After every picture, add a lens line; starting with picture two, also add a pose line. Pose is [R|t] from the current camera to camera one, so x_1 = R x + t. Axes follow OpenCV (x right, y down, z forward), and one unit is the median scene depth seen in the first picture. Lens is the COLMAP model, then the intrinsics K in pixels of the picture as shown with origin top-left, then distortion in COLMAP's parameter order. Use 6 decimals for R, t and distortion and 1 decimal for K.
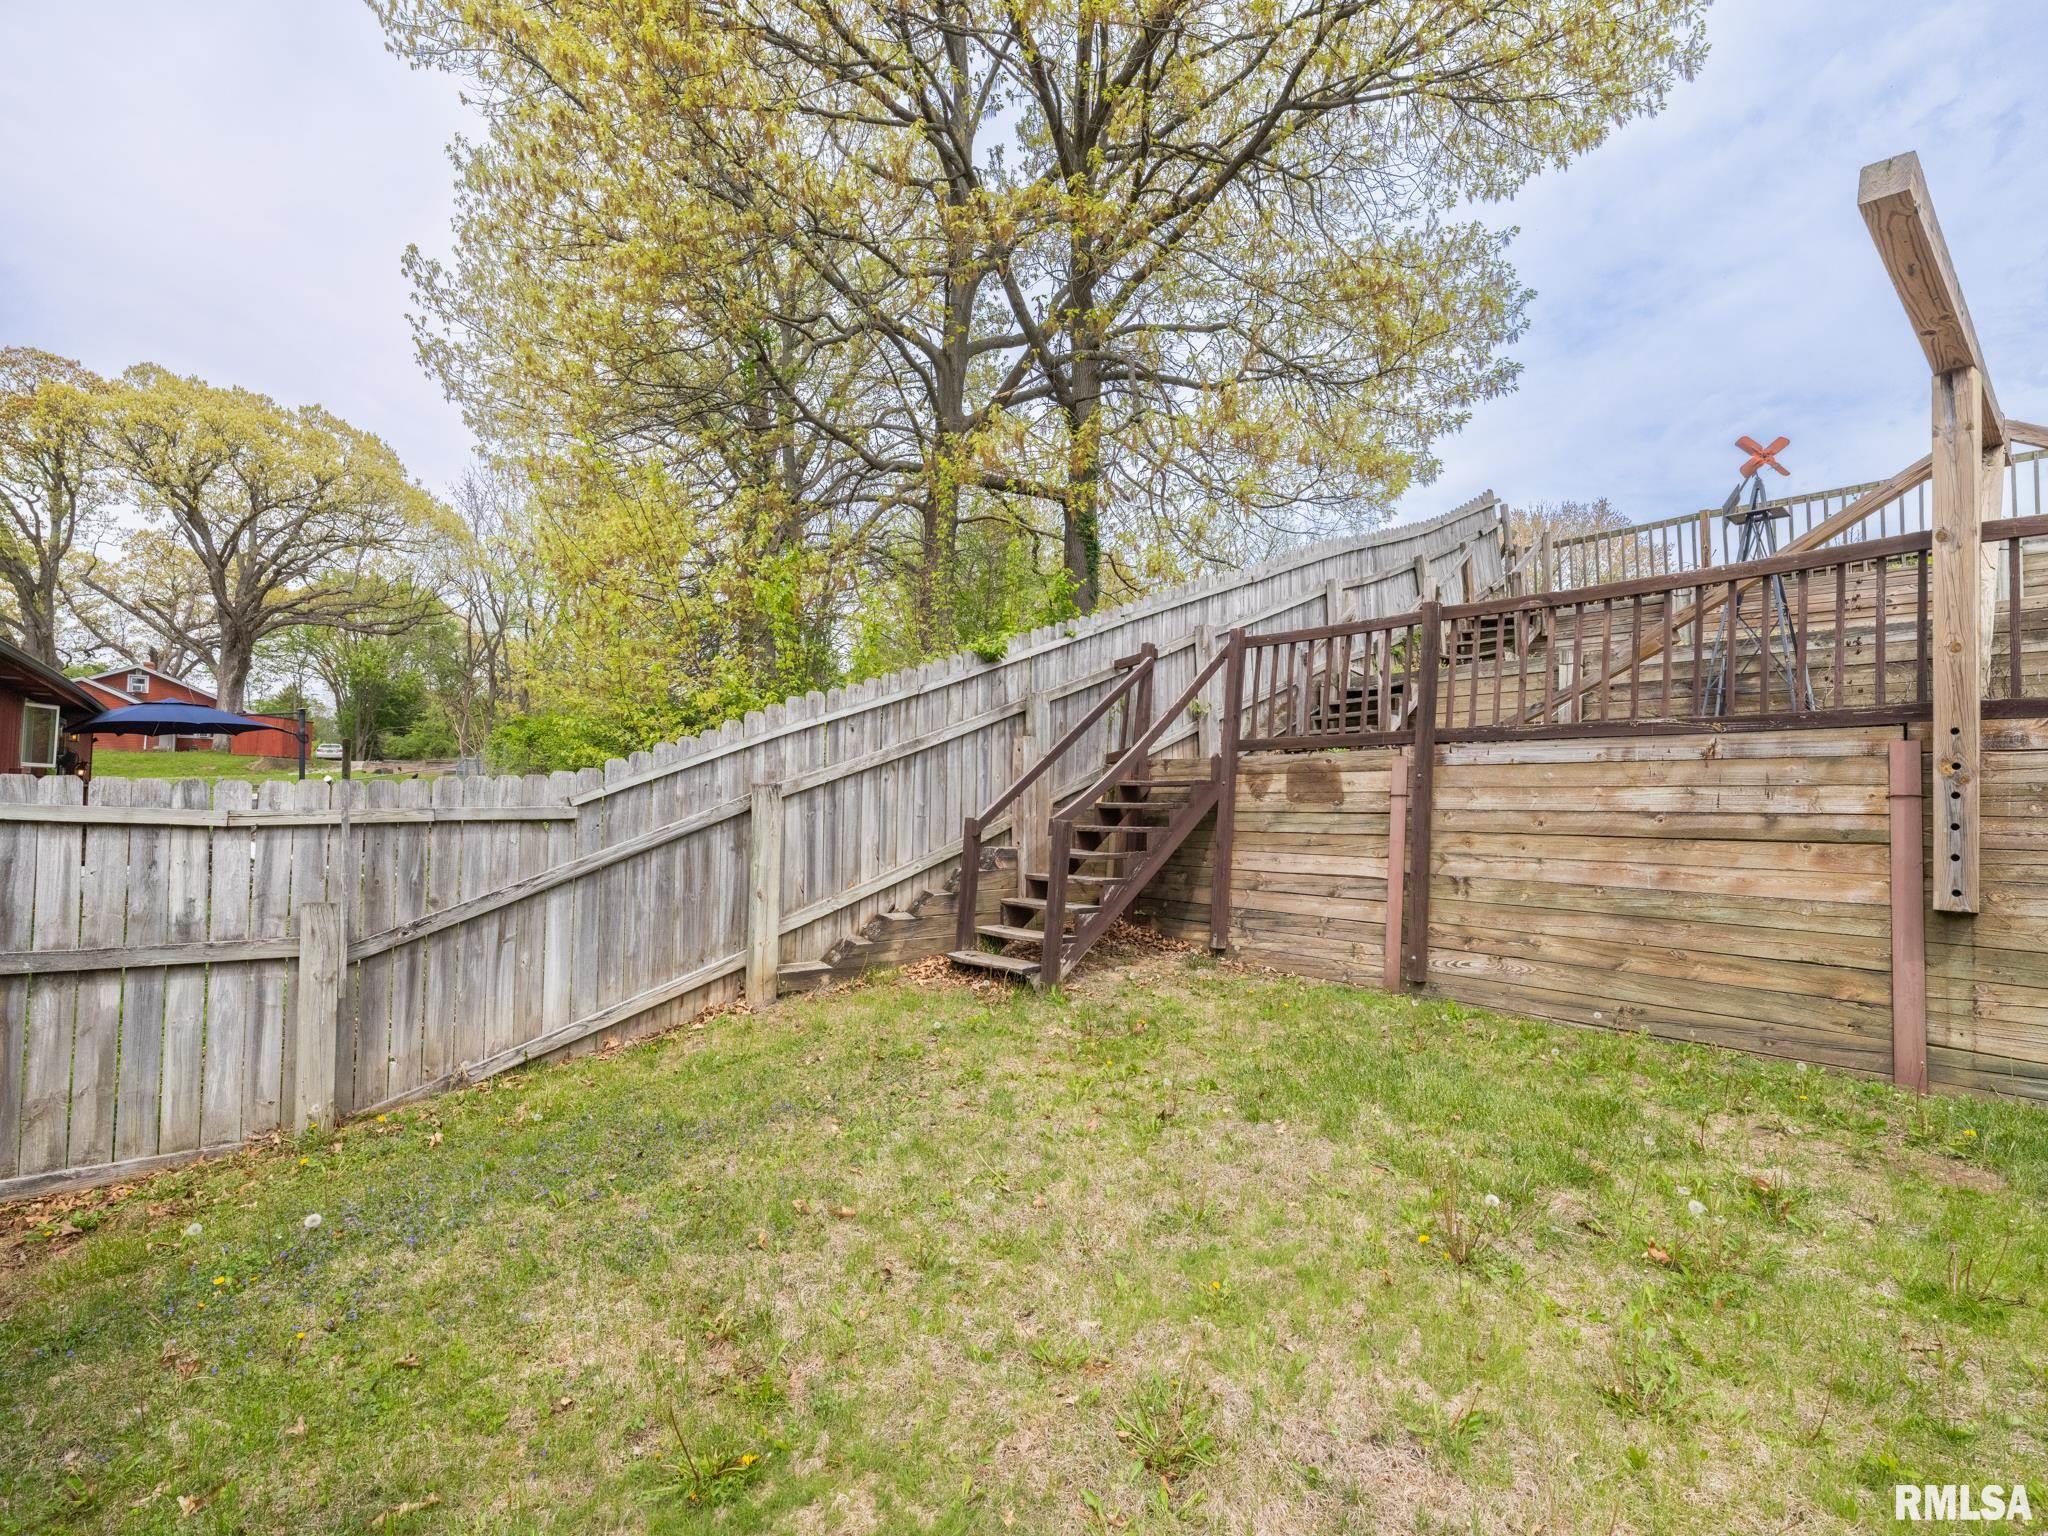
lens RADIAL K [[942.5, 0, 1024.0], [0, 942.5, 768.0], [0, 0, 1]] dist [-0.005043, 0.000963]
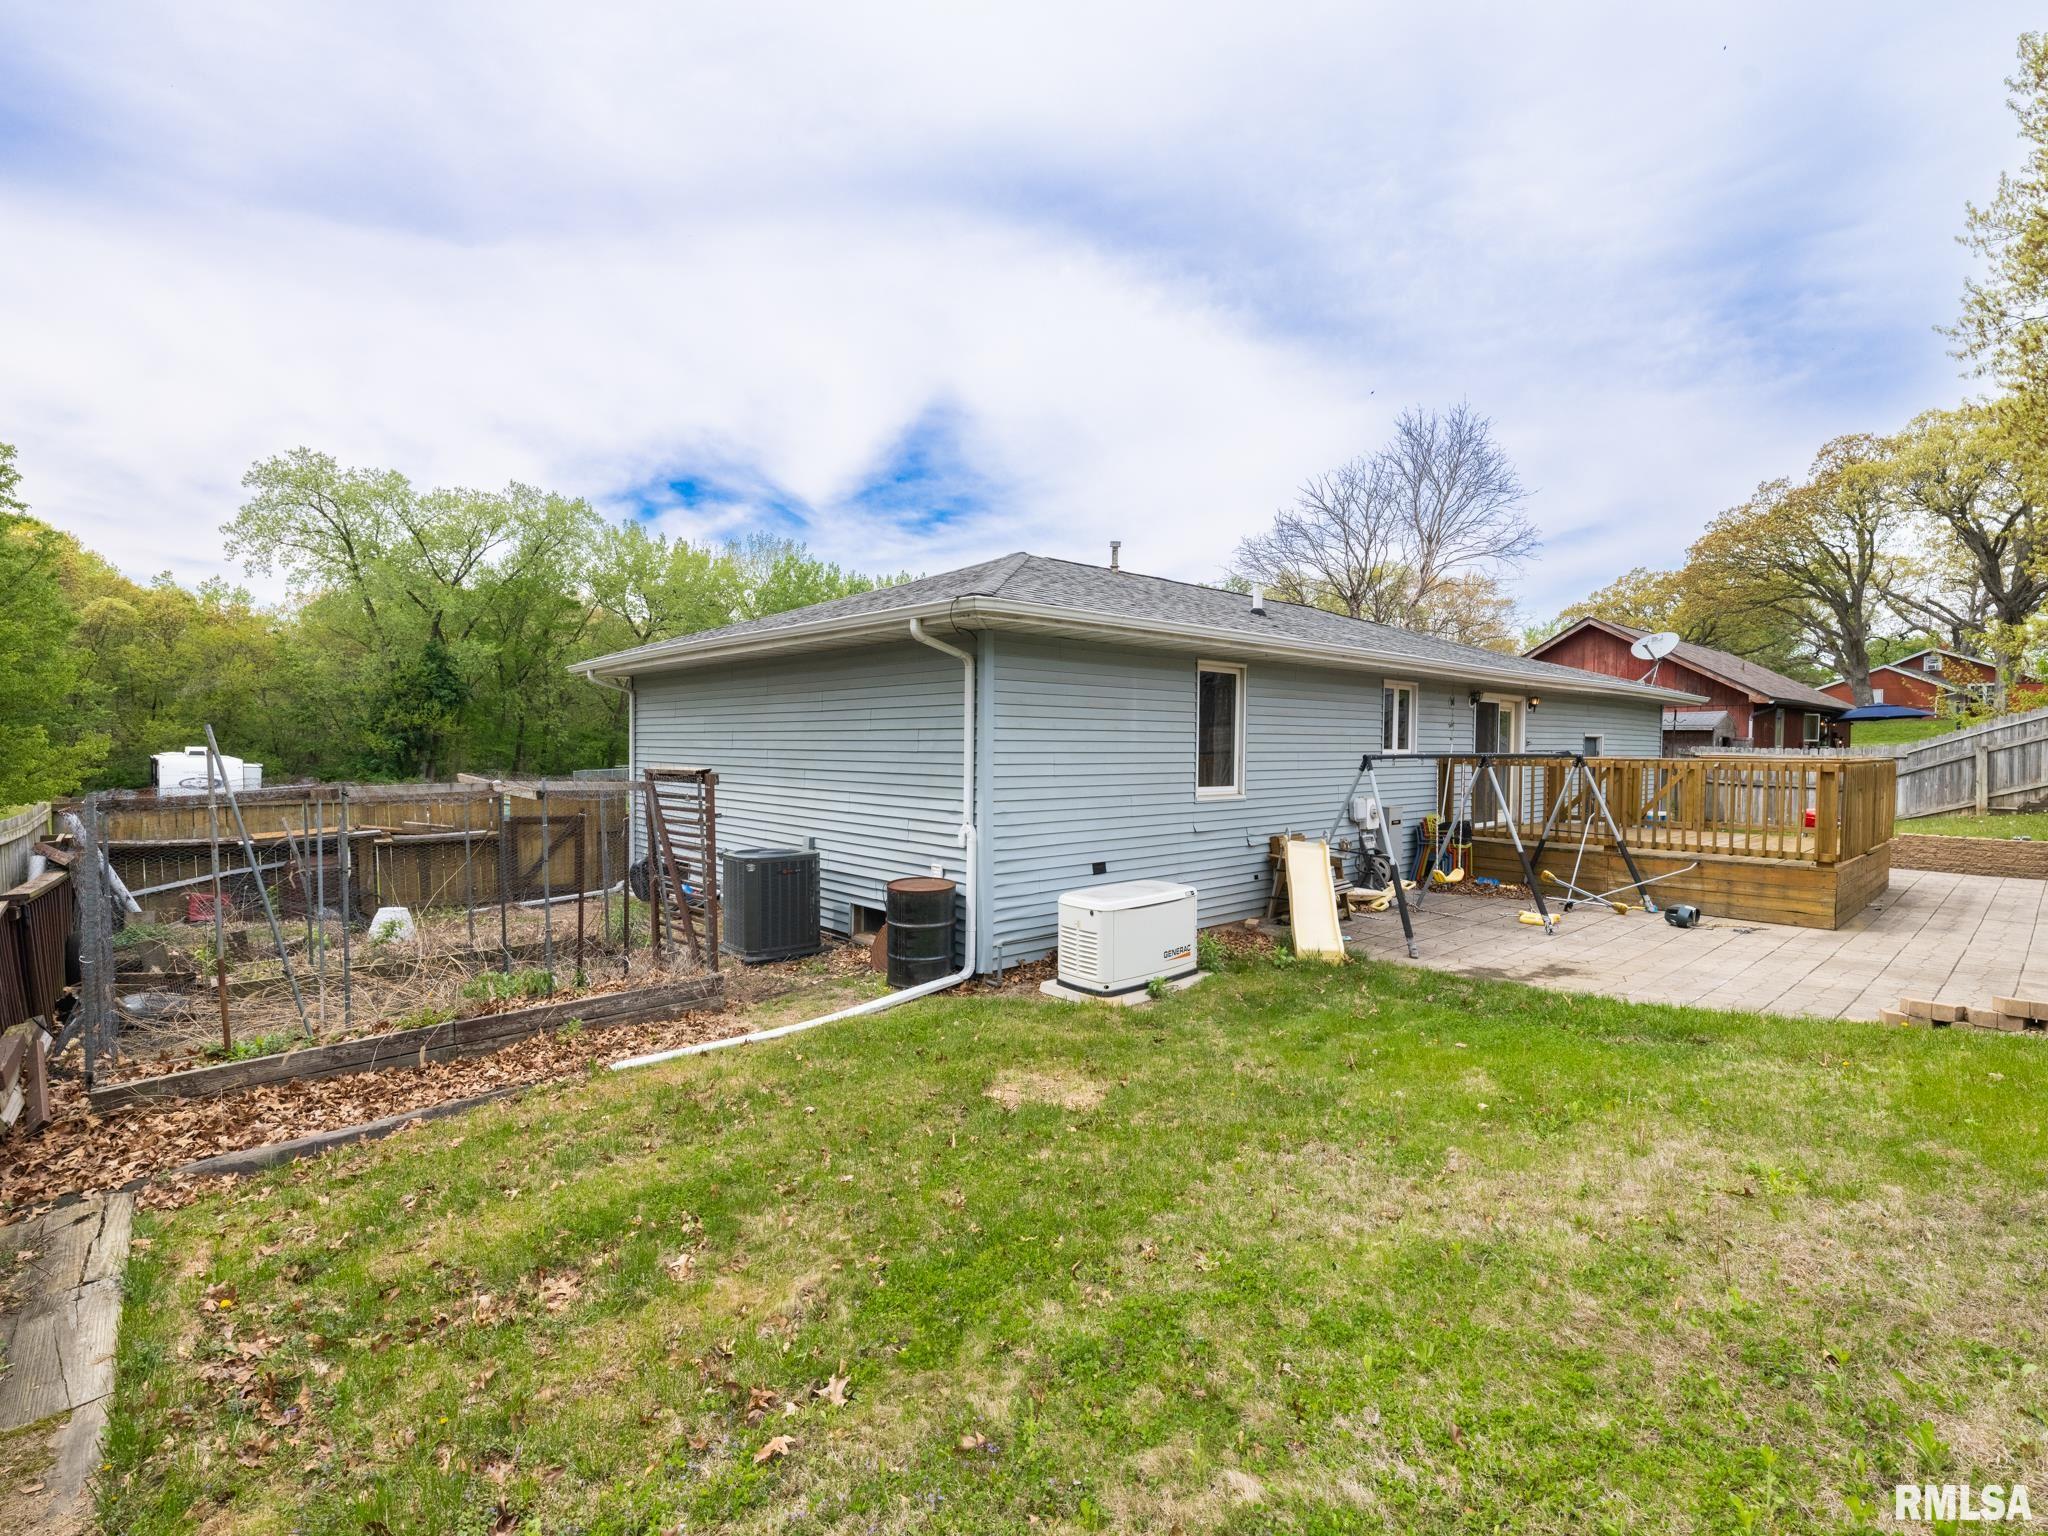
lens RADIAL K [[952.3, 0, 1024.0], [0, 952.3, 768.0], [0, 0, 1]] dist [-0.000028, 0.000456]
pose [[0.023699, 0.005655, -0.999703, 2.531053], [0.036031, 0.999329, 0.006507, -0.041575], [0.999070, -0.036175, 0.023479, -2.019650]]
